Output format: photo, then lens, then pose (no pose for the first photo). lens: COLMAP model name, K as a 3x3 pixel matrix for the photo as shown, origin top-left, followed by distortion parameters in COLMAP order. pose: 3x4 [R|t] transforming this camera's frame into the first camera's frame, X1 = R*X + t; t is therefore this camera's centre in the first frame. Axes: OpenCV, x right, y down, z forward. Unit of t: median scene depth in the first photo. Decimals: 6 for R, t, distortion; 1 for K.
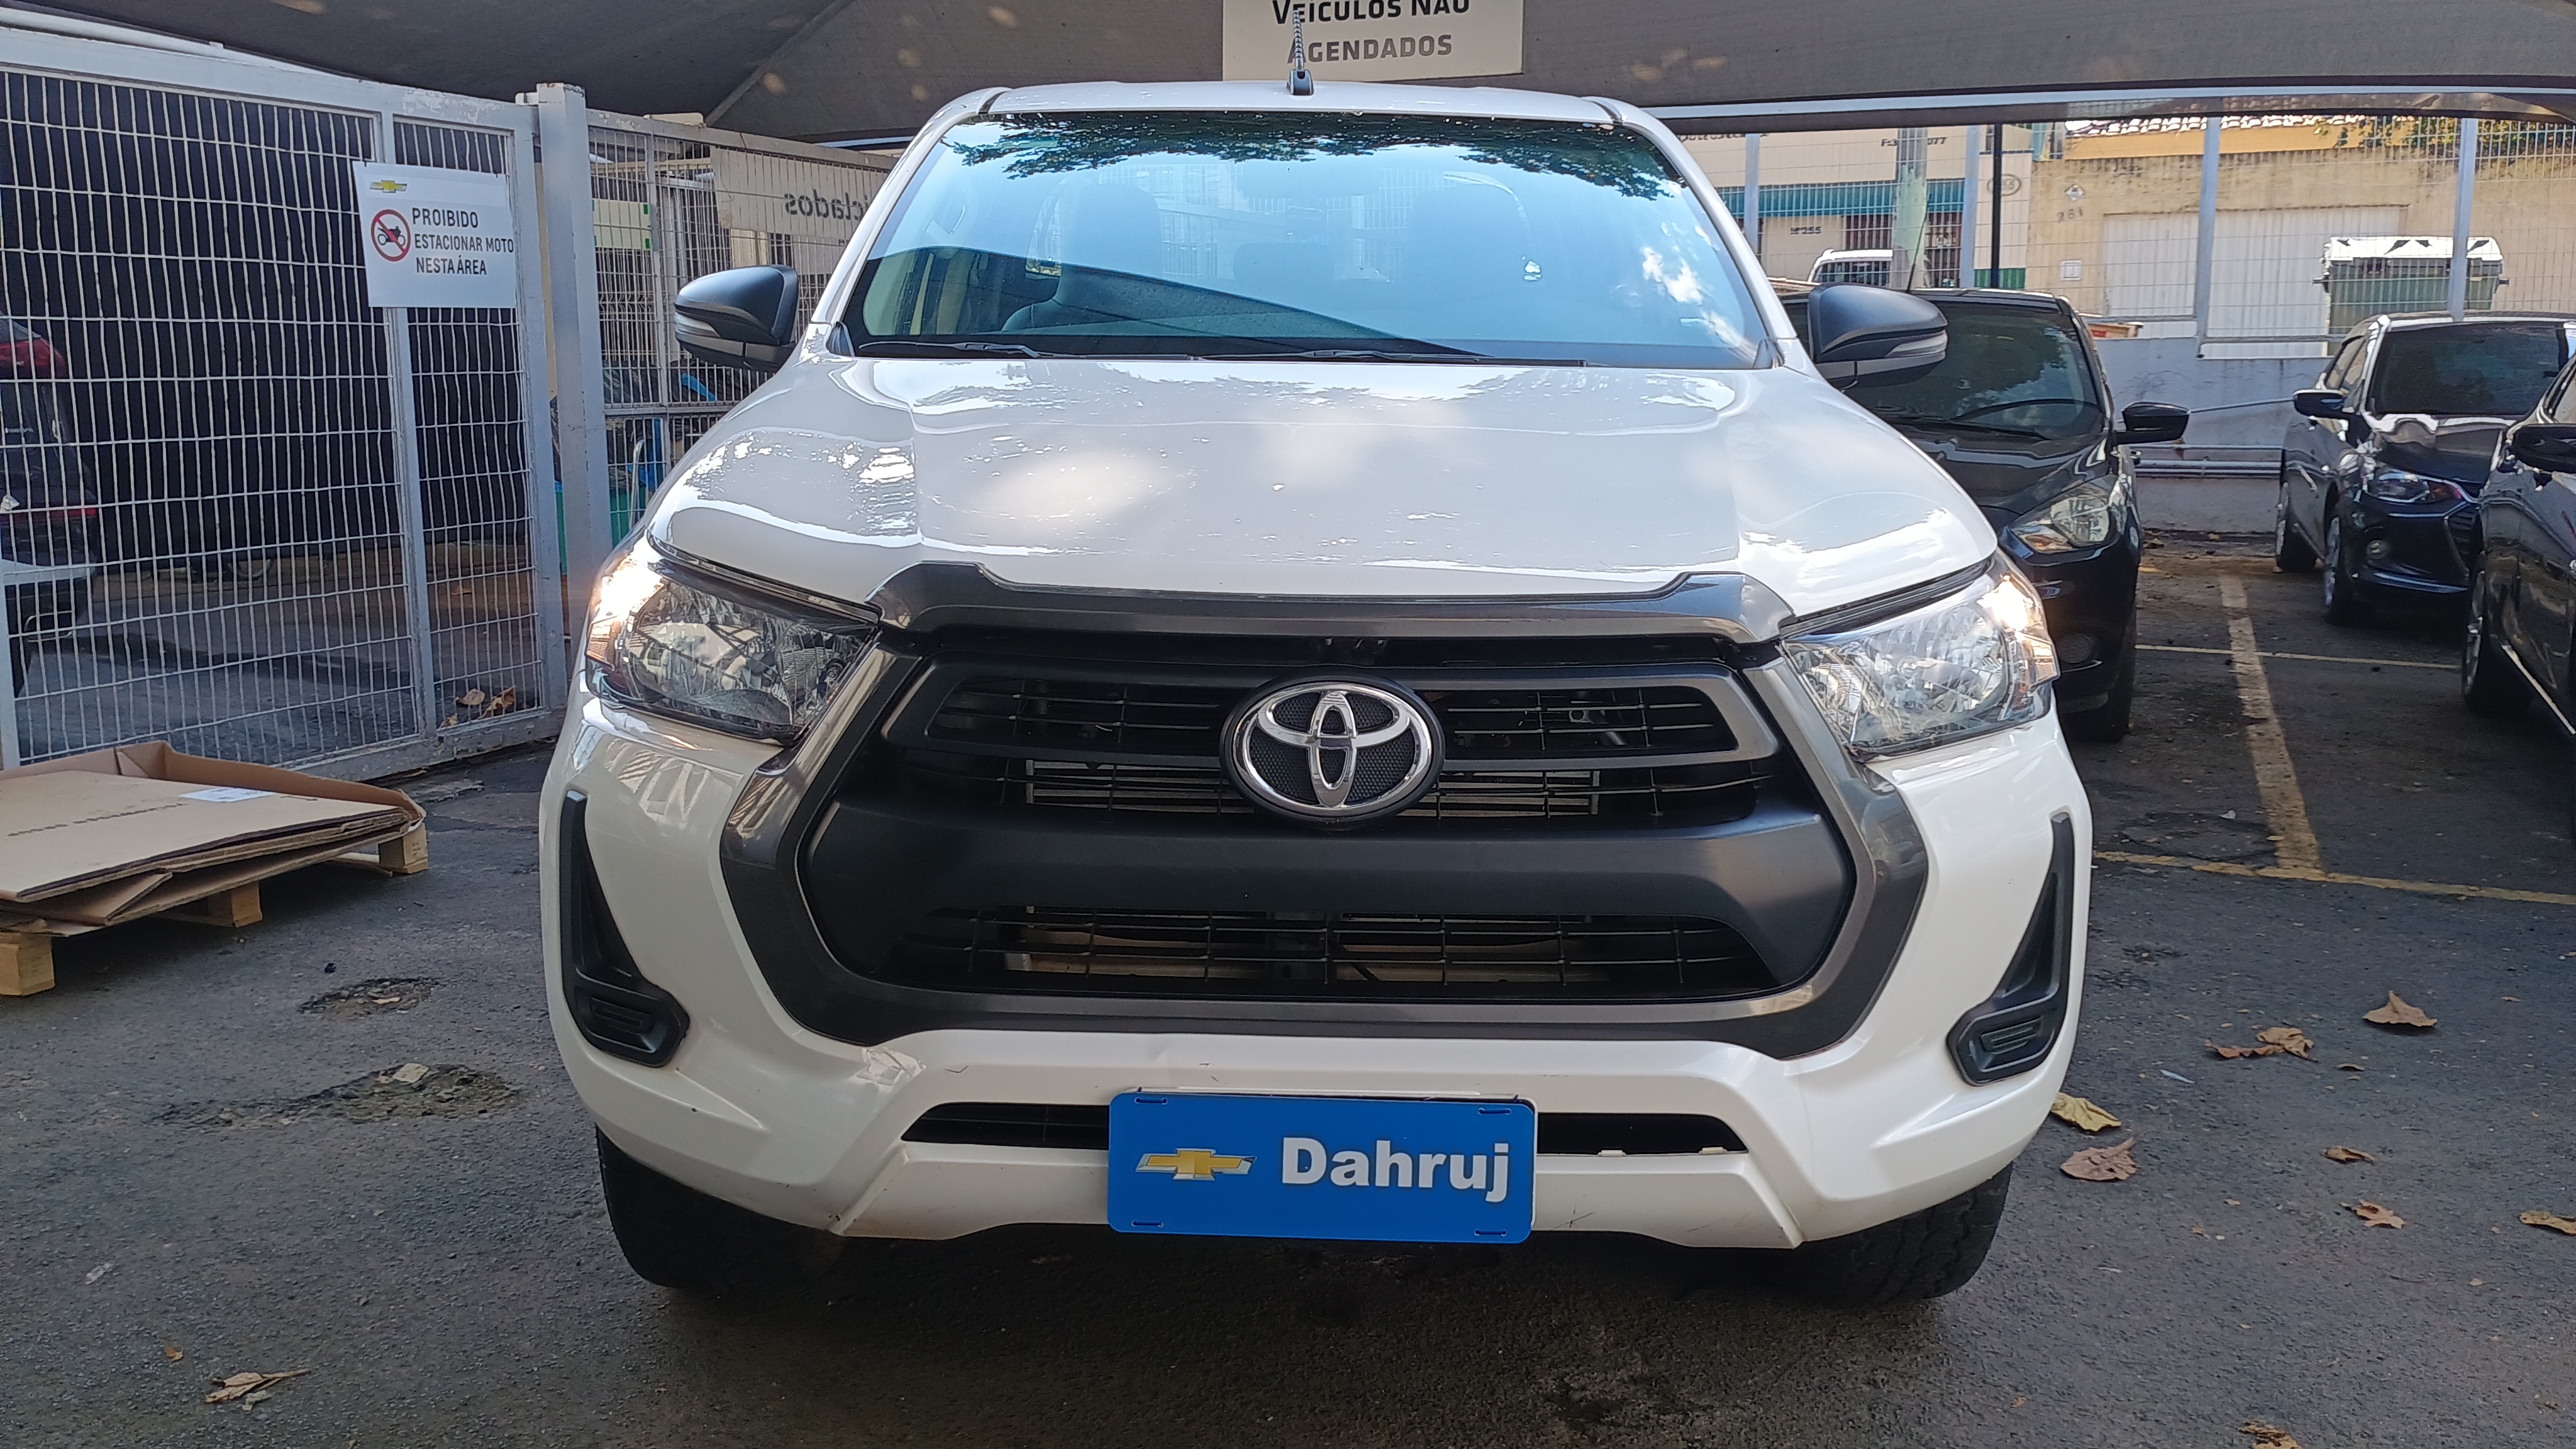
lens RADIAL K [[2235.7, 0, 1276.5], [0, 2235.7, 731.8], [0, 0, 1]] dist [0.023443, -0.018357]
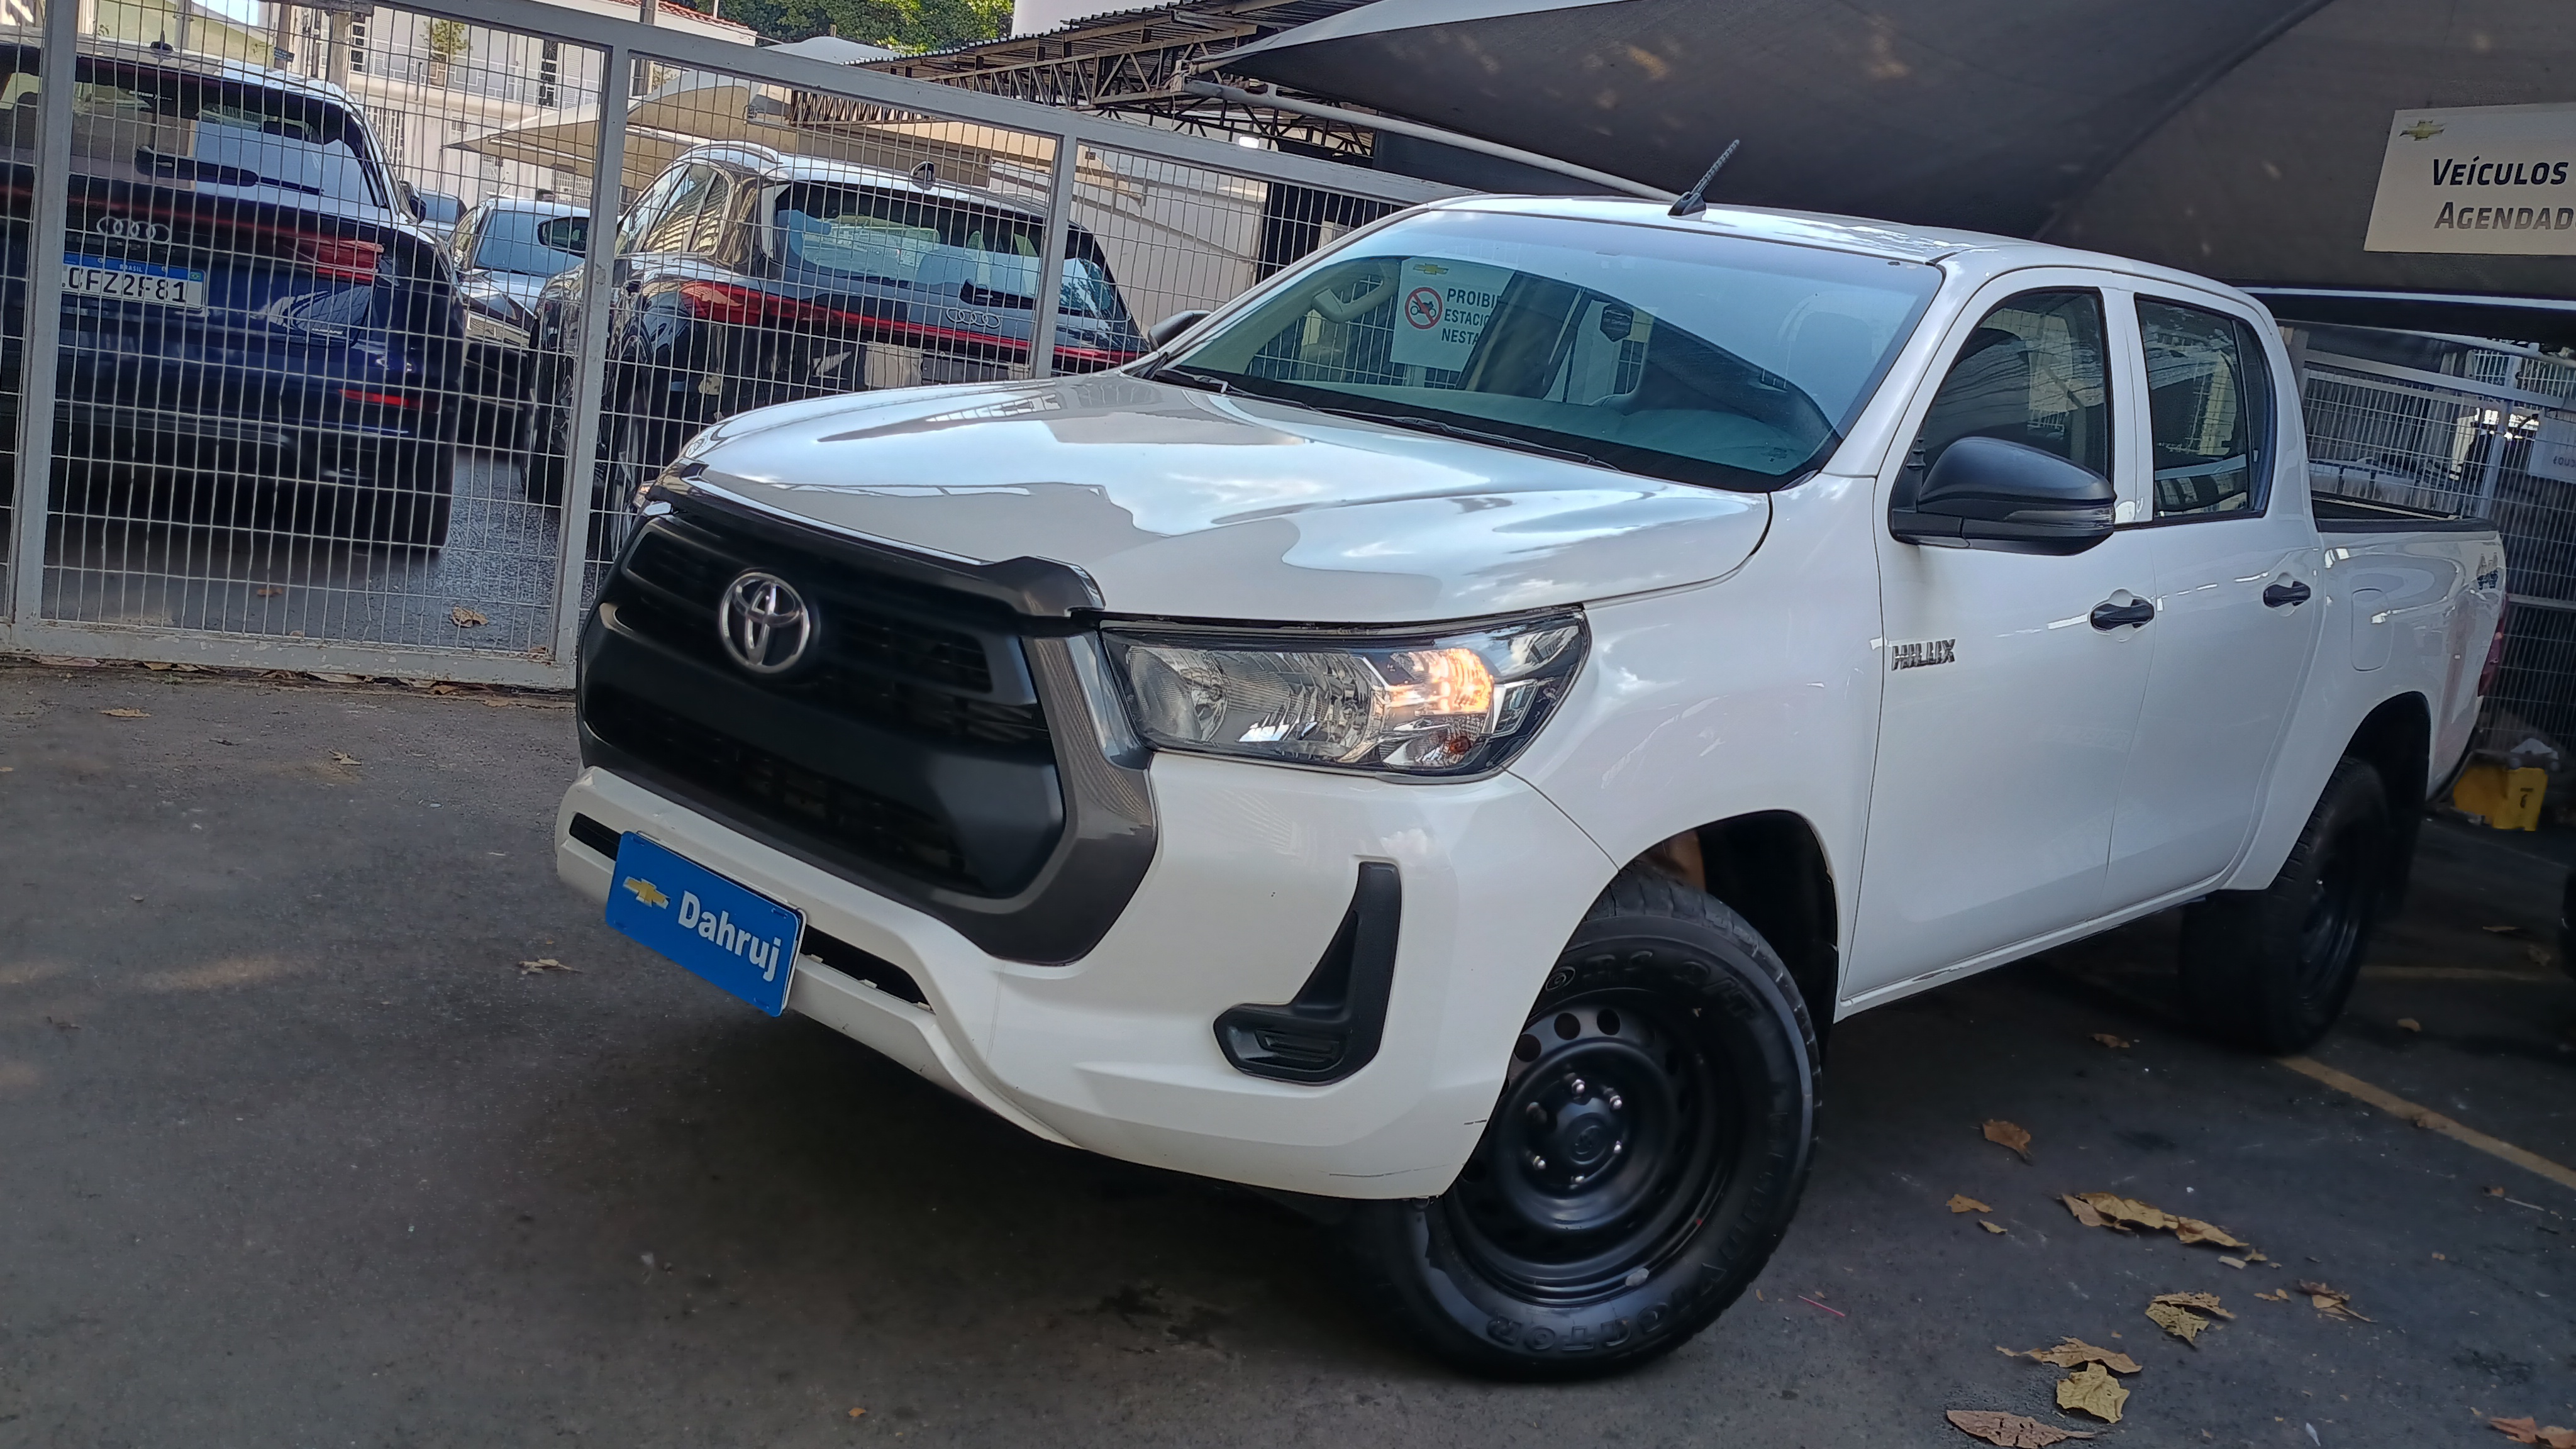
lens RADIAL K [[2235.7, 0, 1276.5], [0, 2235.7, 731.8], [0, 0, 1]] dist [0.023443, -0.018357]
pose [[0.728196, 0.212974, -0.651439, 1.127322], [-0.253993, 0.966673, 0.032112, -0.049024], [0.636568, 0.142077, 0.758021, 0.170526]]
